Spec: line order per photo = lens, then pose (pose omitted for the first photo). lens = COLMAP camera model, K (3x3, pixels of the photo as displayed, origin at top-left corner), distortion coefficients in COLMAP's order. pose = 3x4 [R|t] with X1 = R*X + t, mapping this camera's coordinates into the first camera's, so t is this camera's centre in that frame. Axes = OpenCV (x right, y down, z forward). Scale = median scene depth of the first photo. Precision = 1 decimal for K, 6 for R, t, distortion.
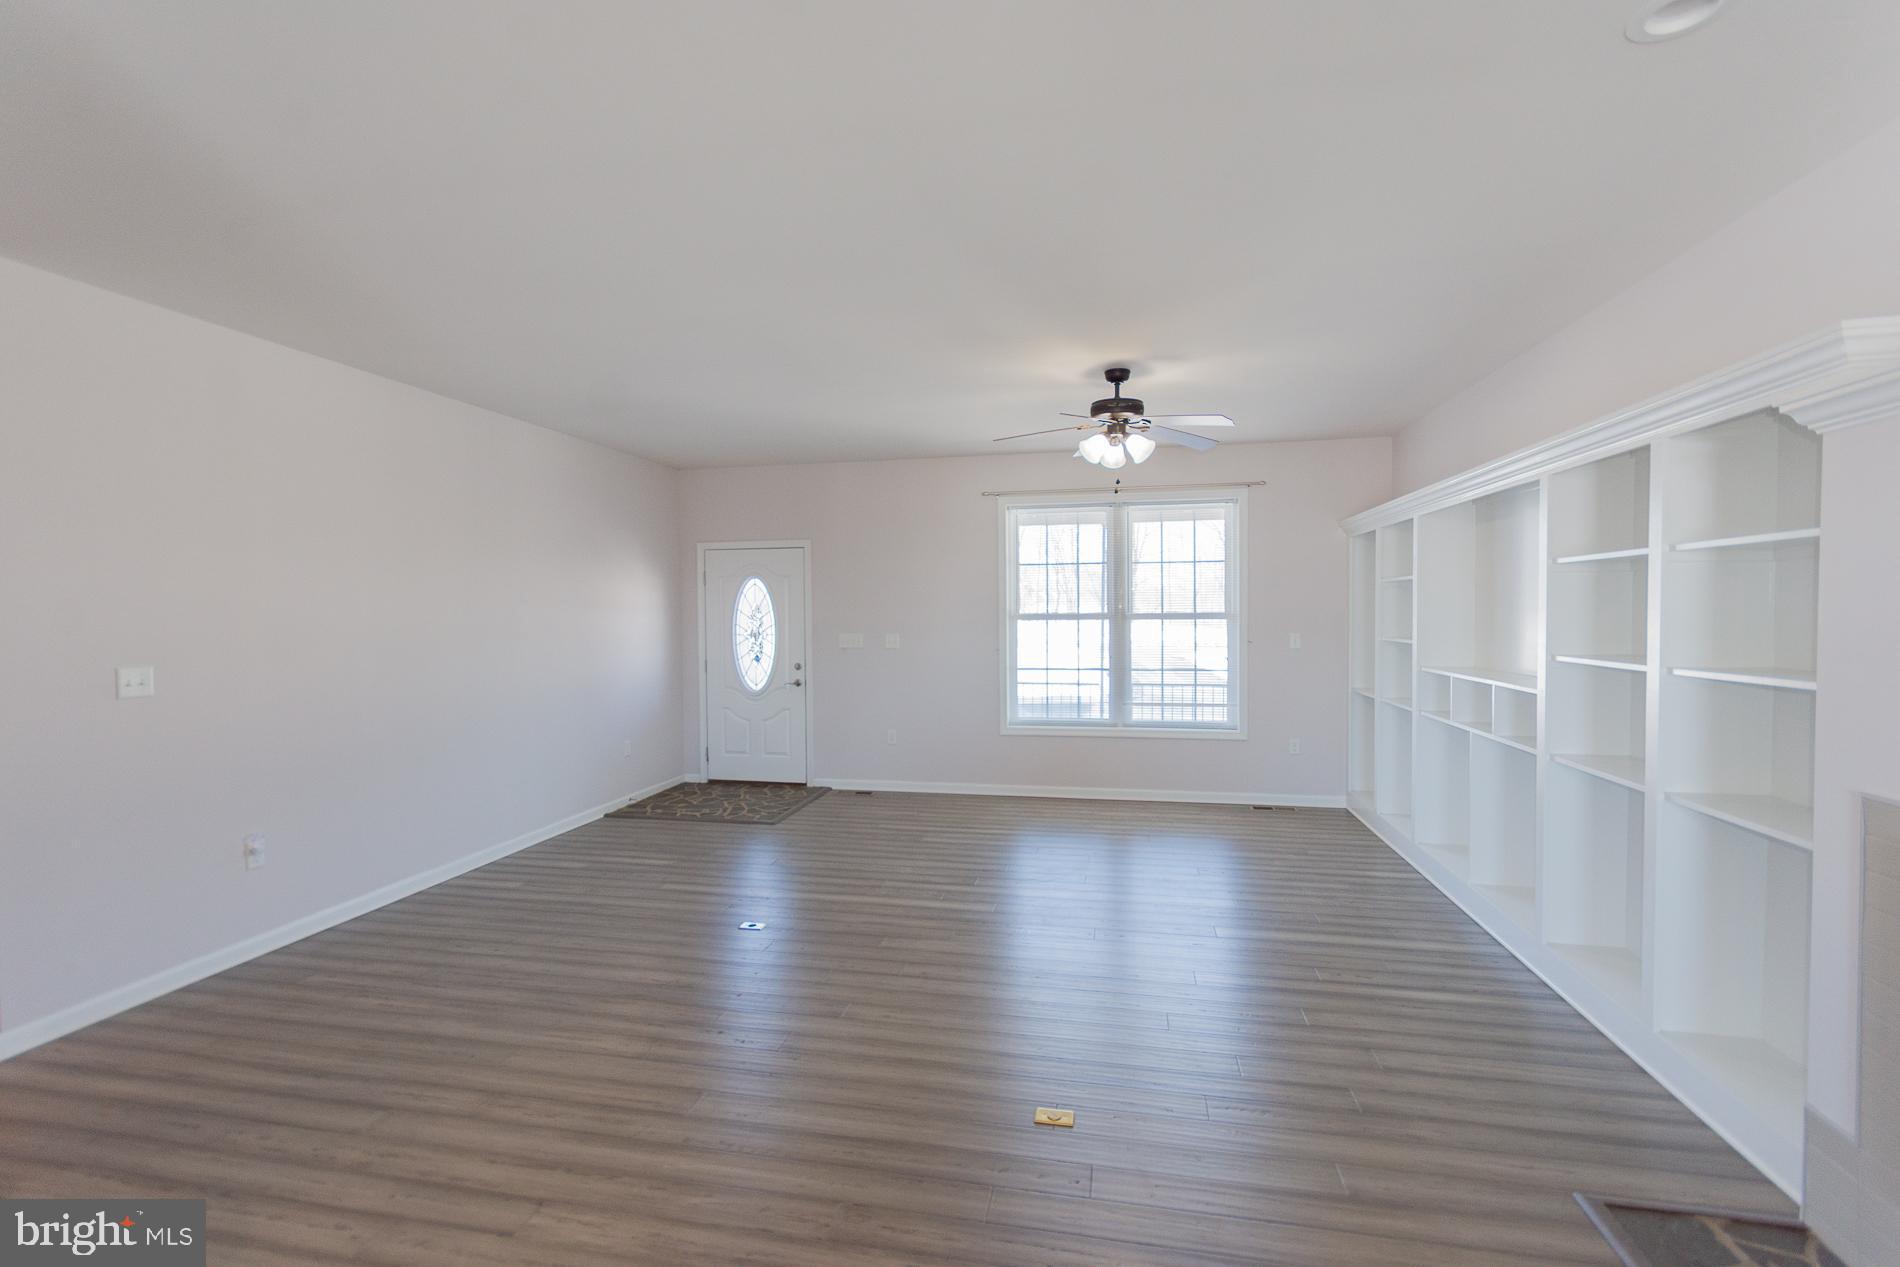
lens RADIAL K [[835.1, 0, 945.3], [0, 835.1, 642.8], [0, 0, 1]] dist [0.005002, 0.000079]
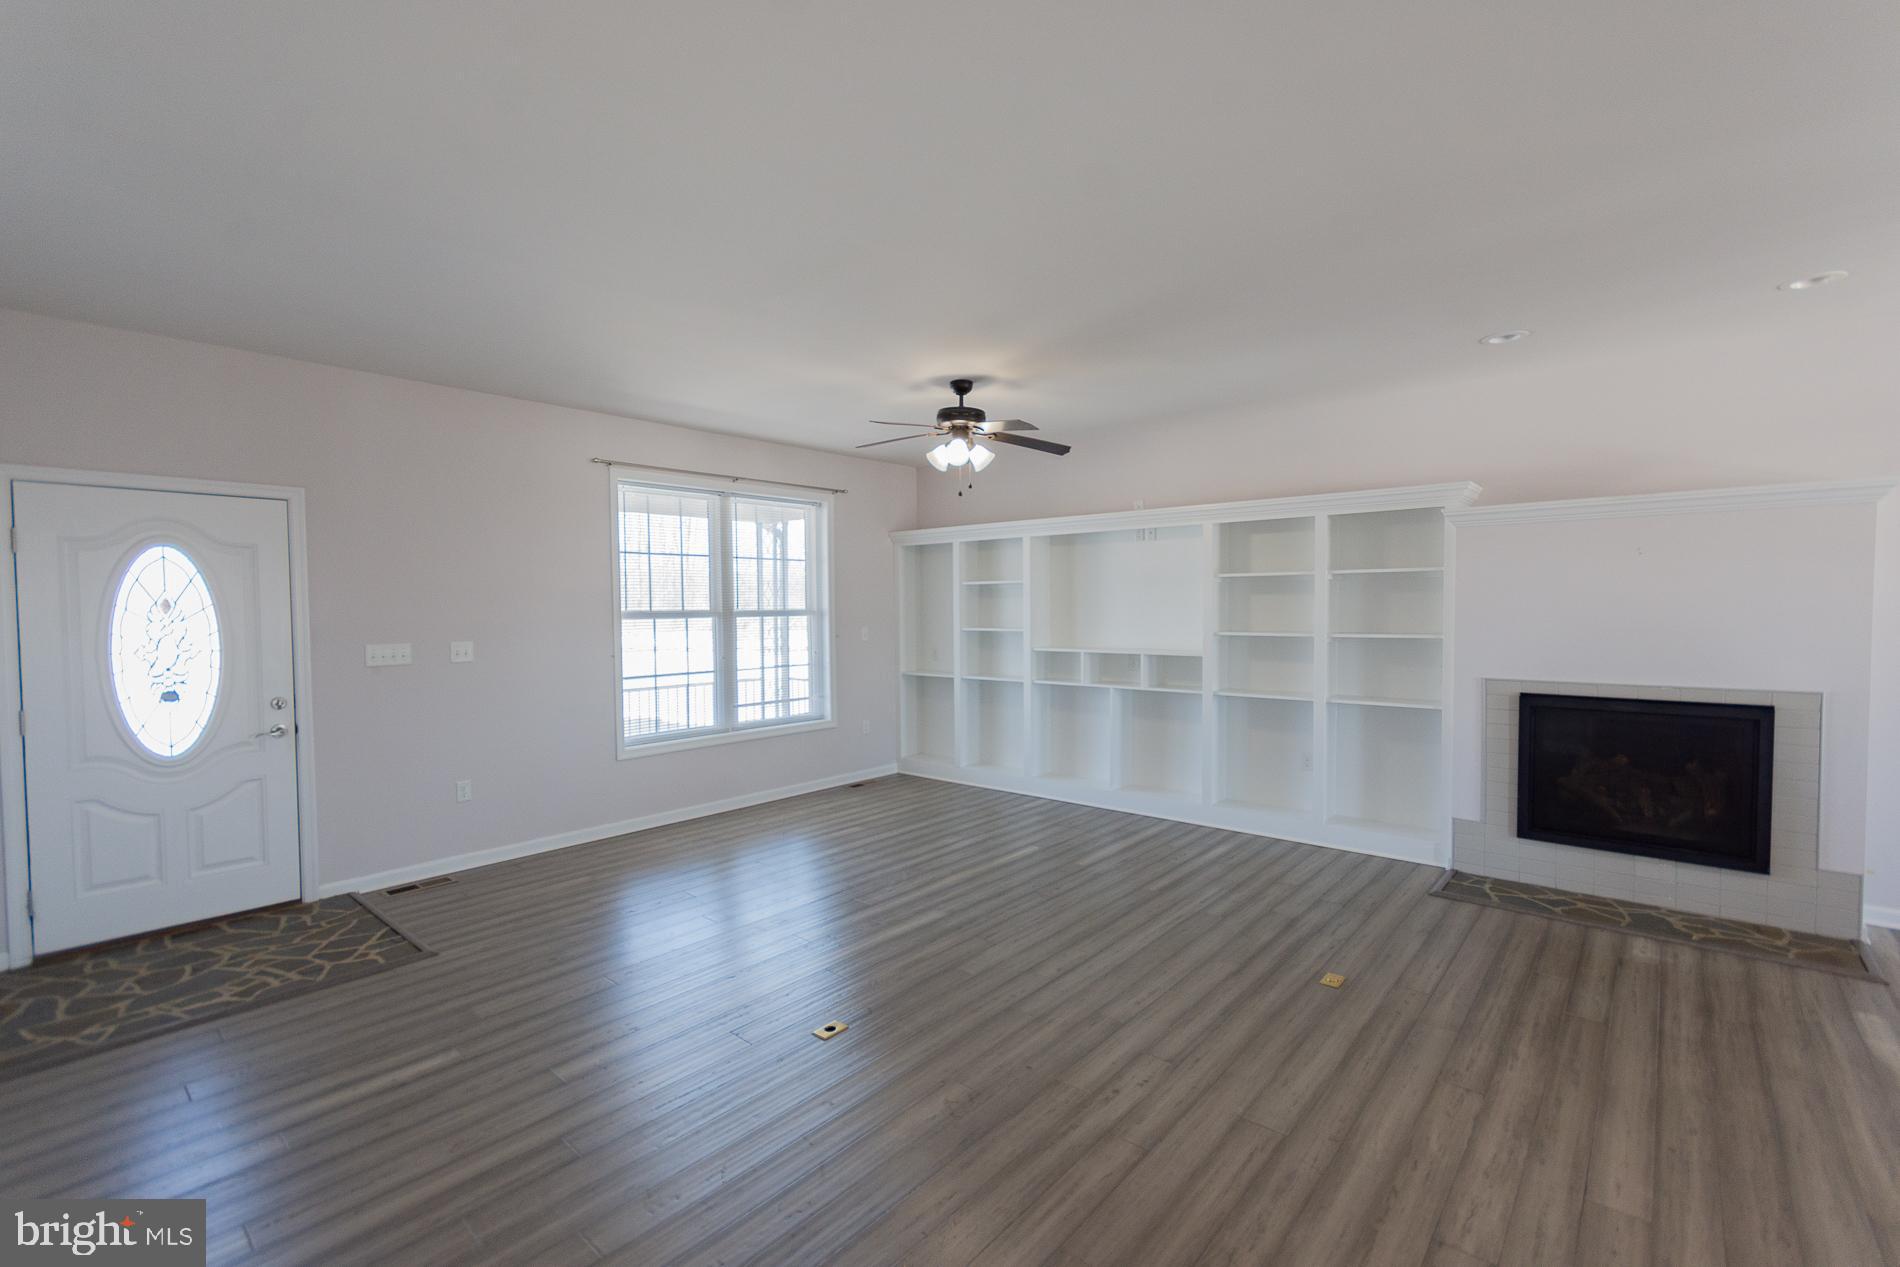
lens RADIAL K [[835.1, 0, 955.2], [0, 835.1, 642.9], [0, 0, 1]] dist [0.005002, 0.000079]
pose [[0.484155, -0.035558, 0.874260, -0.523770], [0.037449, 0.999100, 0.019896, -0.008861], [-0.874181, 0.023107, 0.485051, 0.345815]]
